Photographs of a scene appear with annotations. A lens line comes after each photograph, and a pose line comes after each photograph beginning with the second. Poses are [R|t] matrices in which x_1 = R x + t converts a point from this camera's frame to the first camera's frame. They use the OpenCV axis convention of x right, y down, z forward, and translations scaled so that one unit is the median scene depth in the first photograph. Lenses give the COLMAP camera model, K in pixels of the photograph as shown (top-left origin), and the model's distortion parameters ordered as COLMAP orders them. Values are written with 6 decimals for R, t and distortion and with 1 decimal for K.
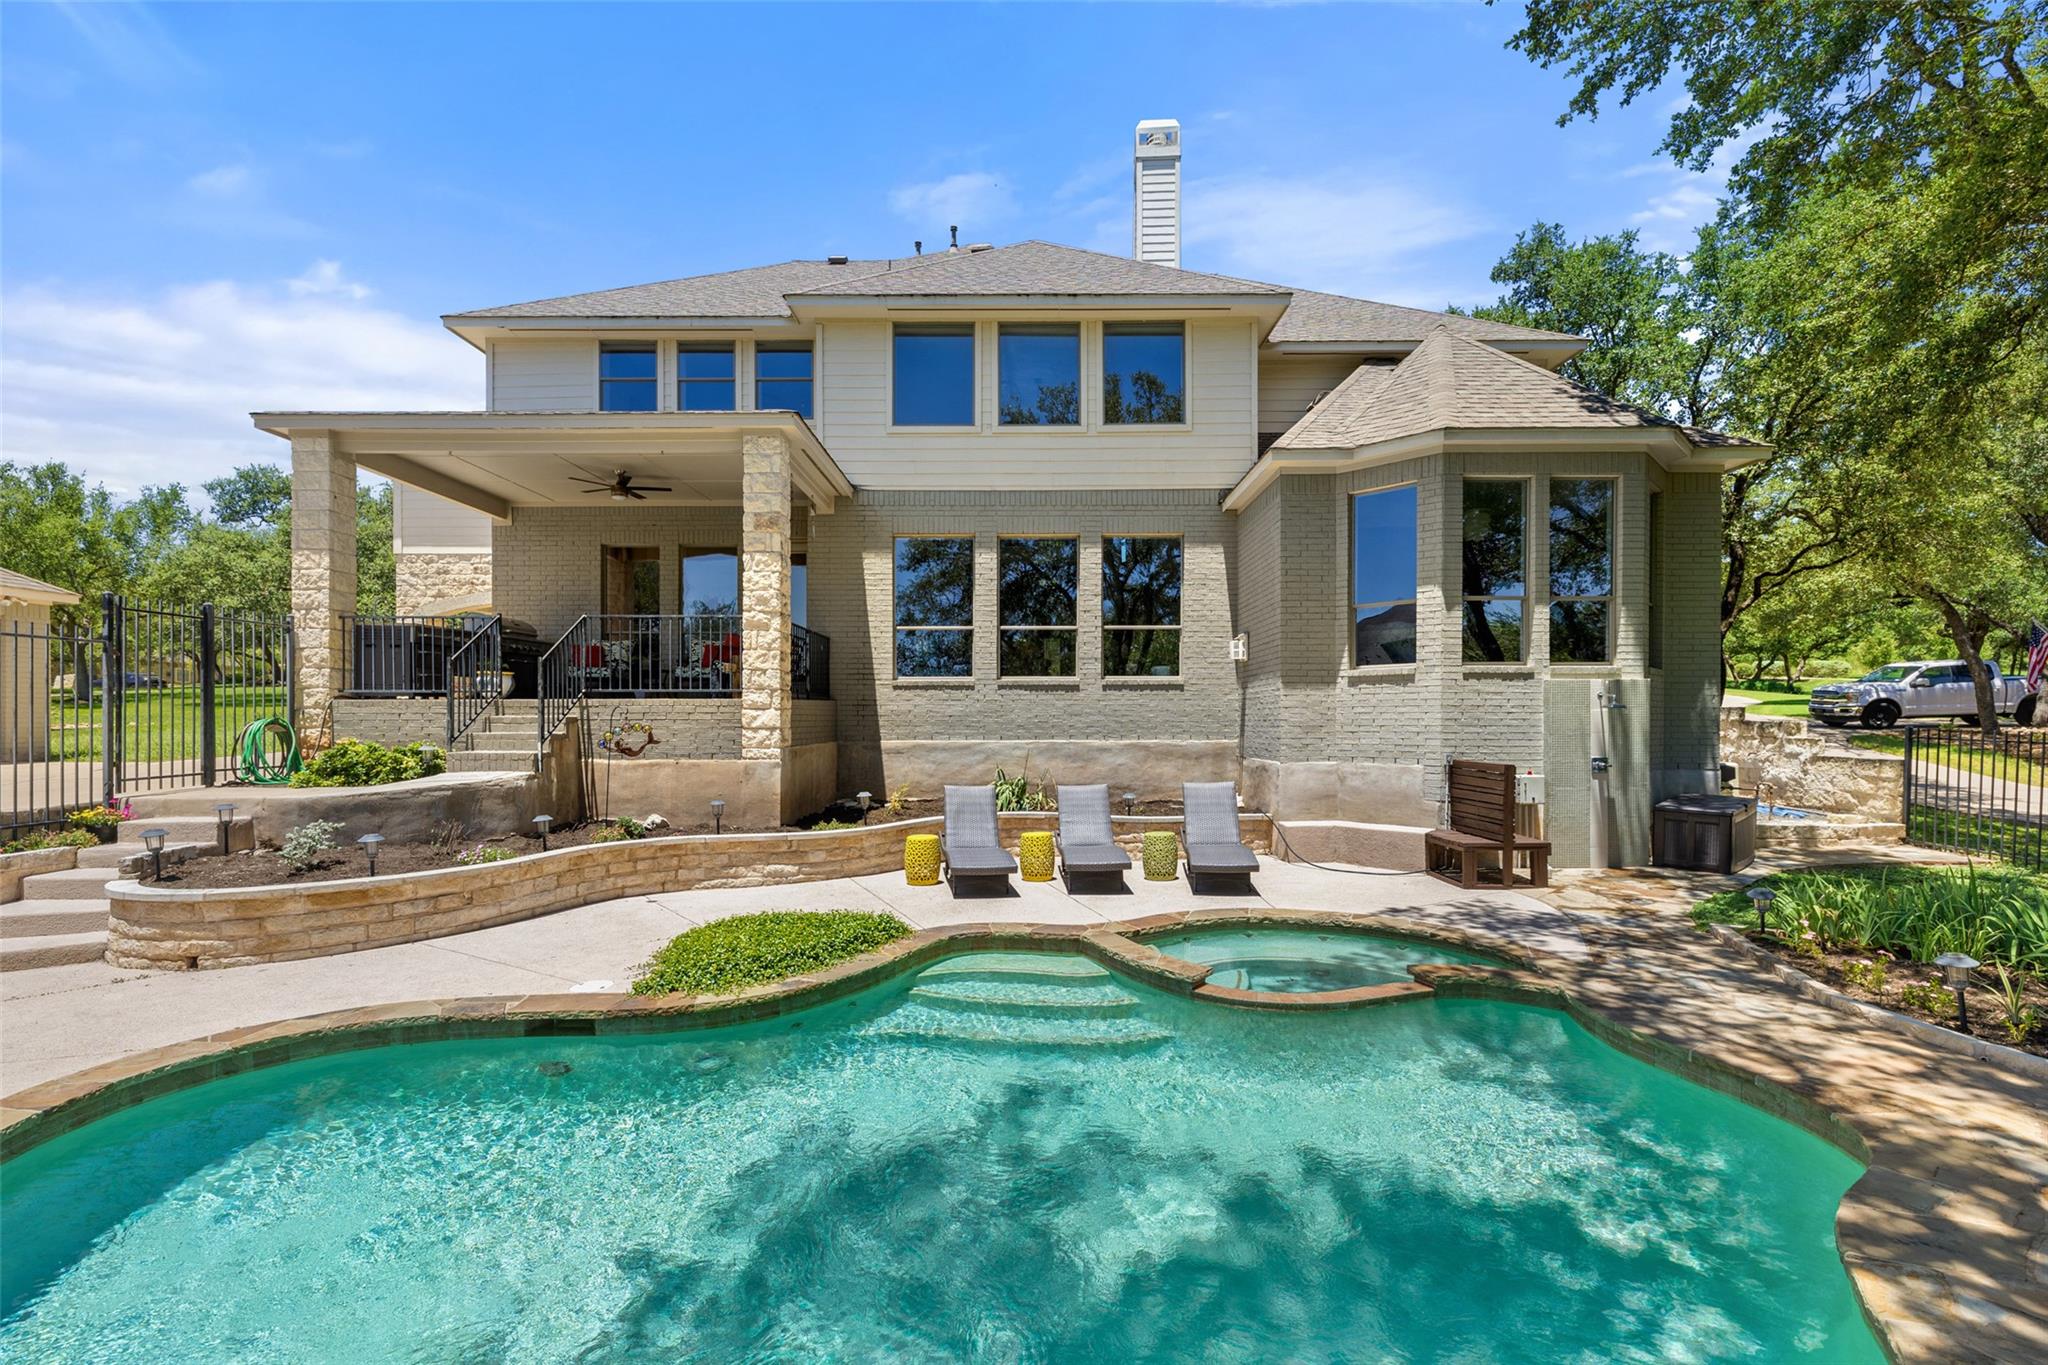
lens RADIAL K [[873.6, 0, 1022.1], [0, 873.6, 749.2], [0, 0, 1]] dist [0.001194, 0.000262]
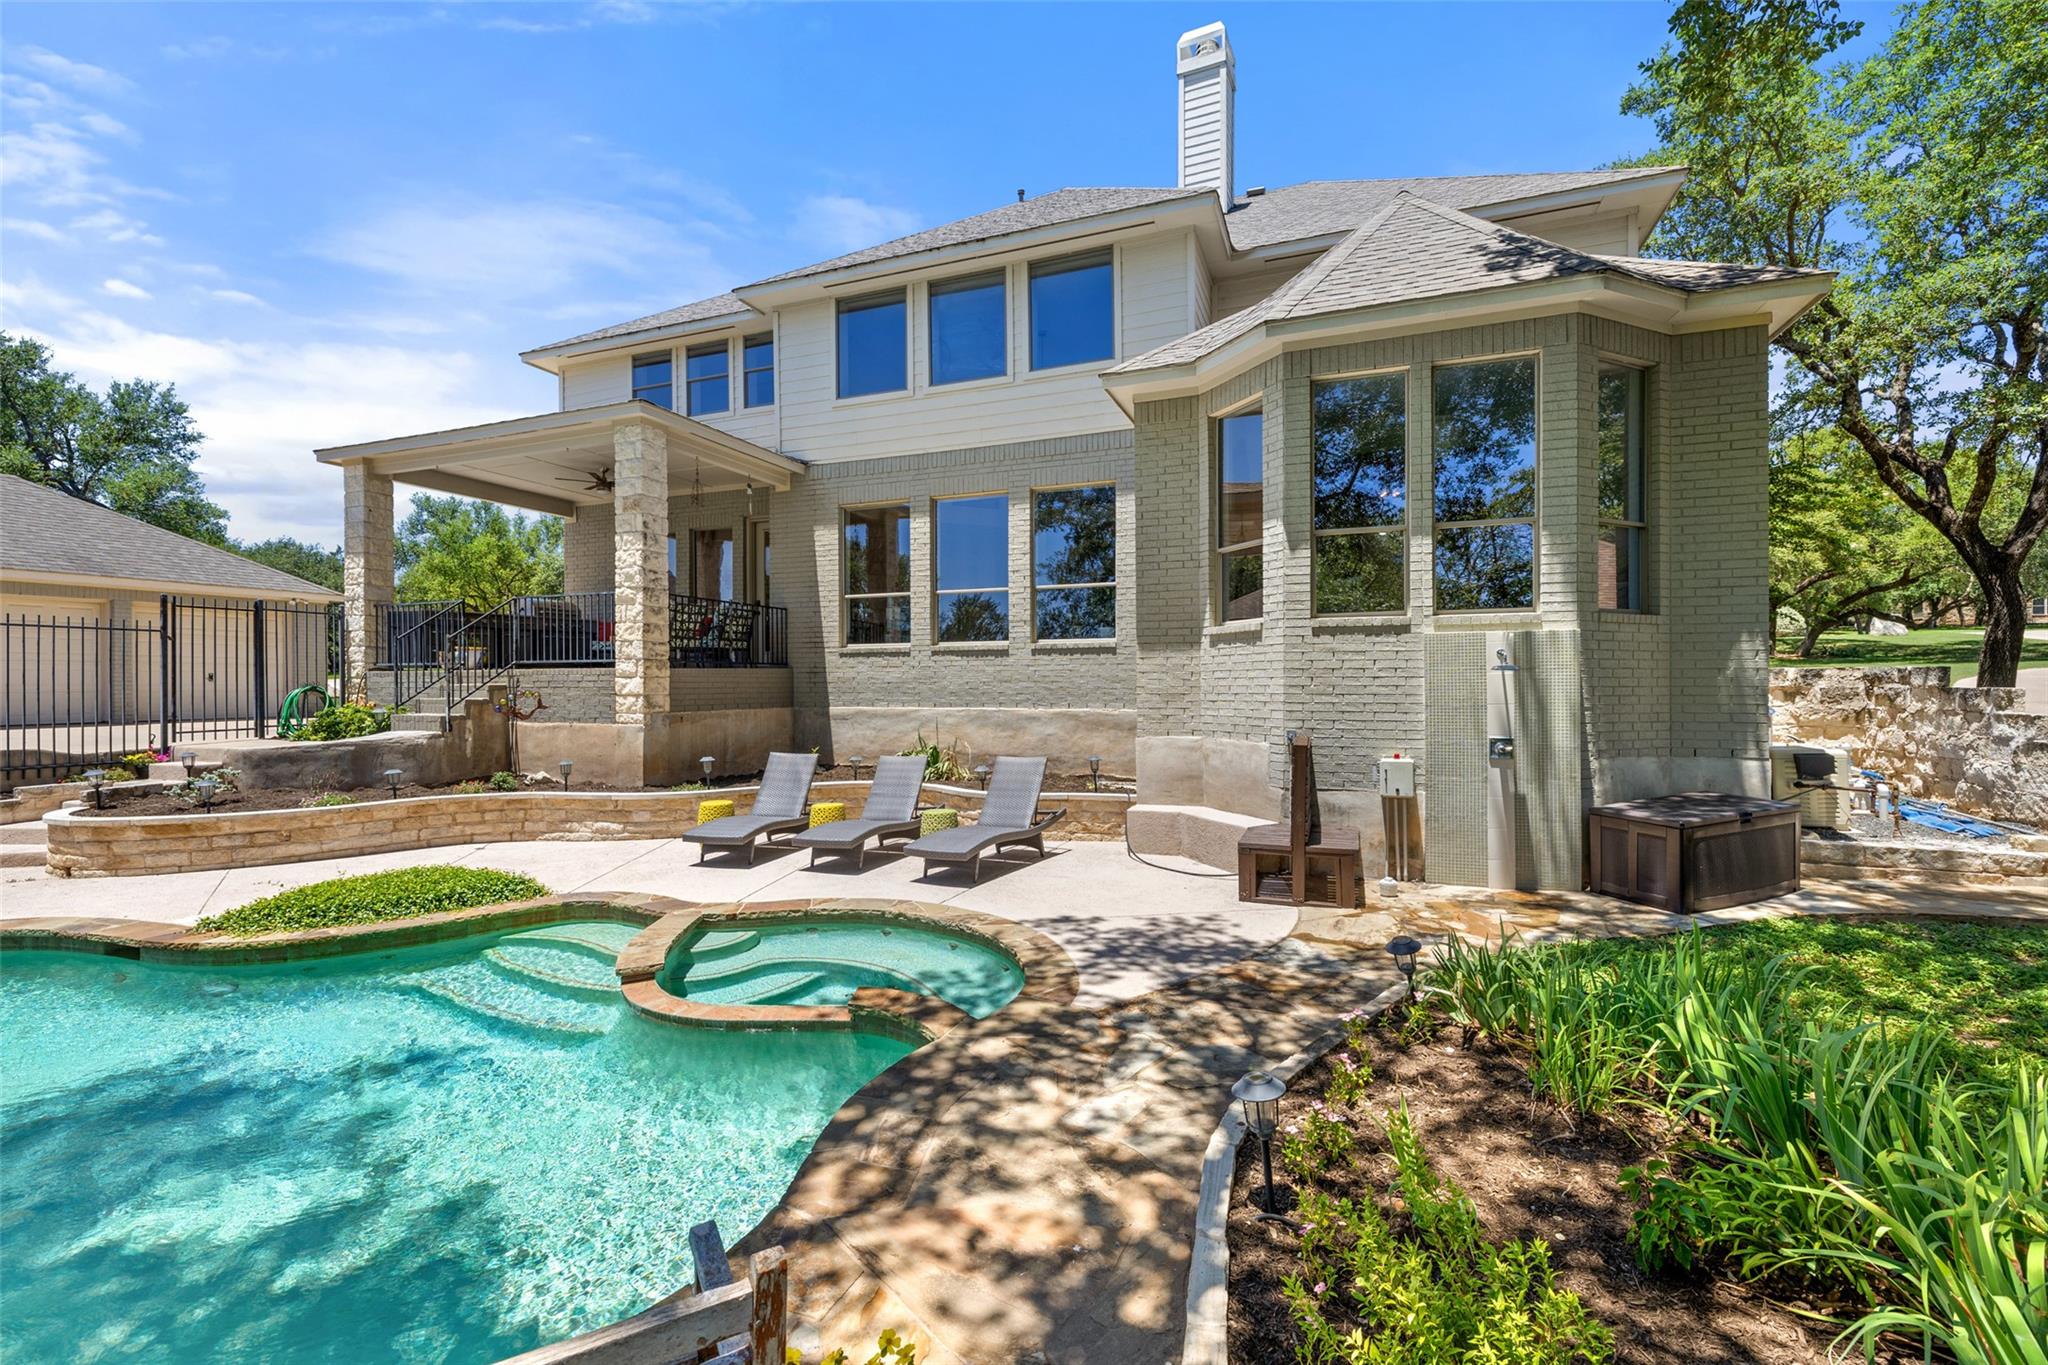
lens RADIAL K [[854.1, 0, 1019.9], [0, 854.1, 709.0], [0, 0, 1]] dist [0.002696, 0.000084]
pose [[0.935254, 0.008483, -0.353876, 0.515788], [-0.010421, 0.999939, -0.003571, -0.007749], [0.353824, 0.007027, 0.935286, 0.178297]]
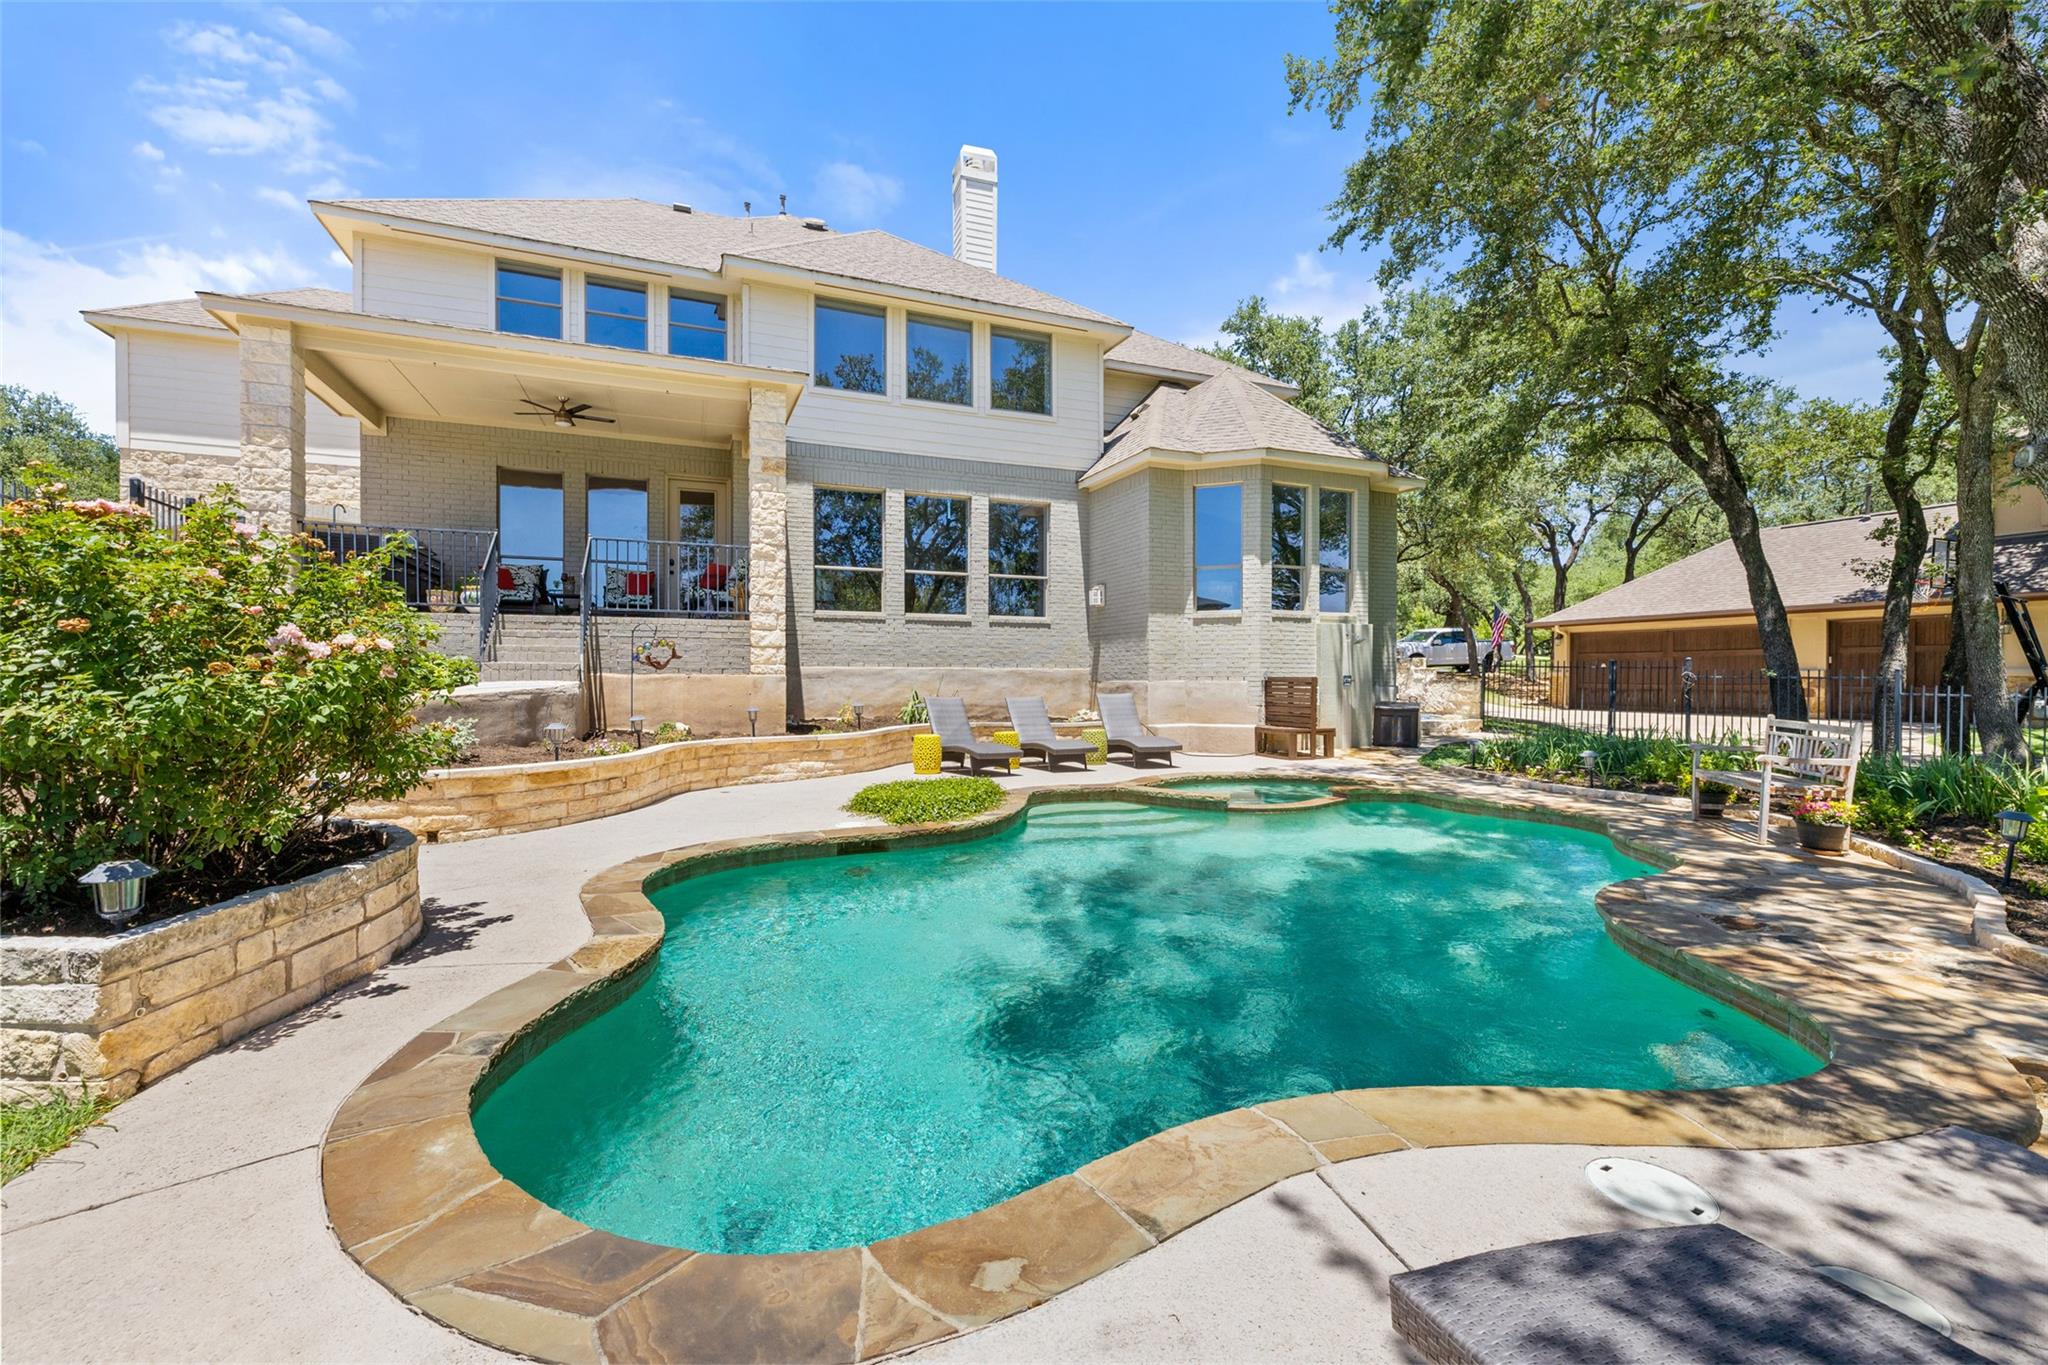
lens RADIAL K [[854.1, 0, 1019.9], [0, 854.1, 709.0], [0, 0, 1]] dist [0.002696, 0.000084]
pose [[0.924991, -0.010404, 0.379847, -0.409742], [0.009361, 0.999946, 0.004595, 0.053683], [-0.379874, -0.000695, 0.925038, -0.148812]]
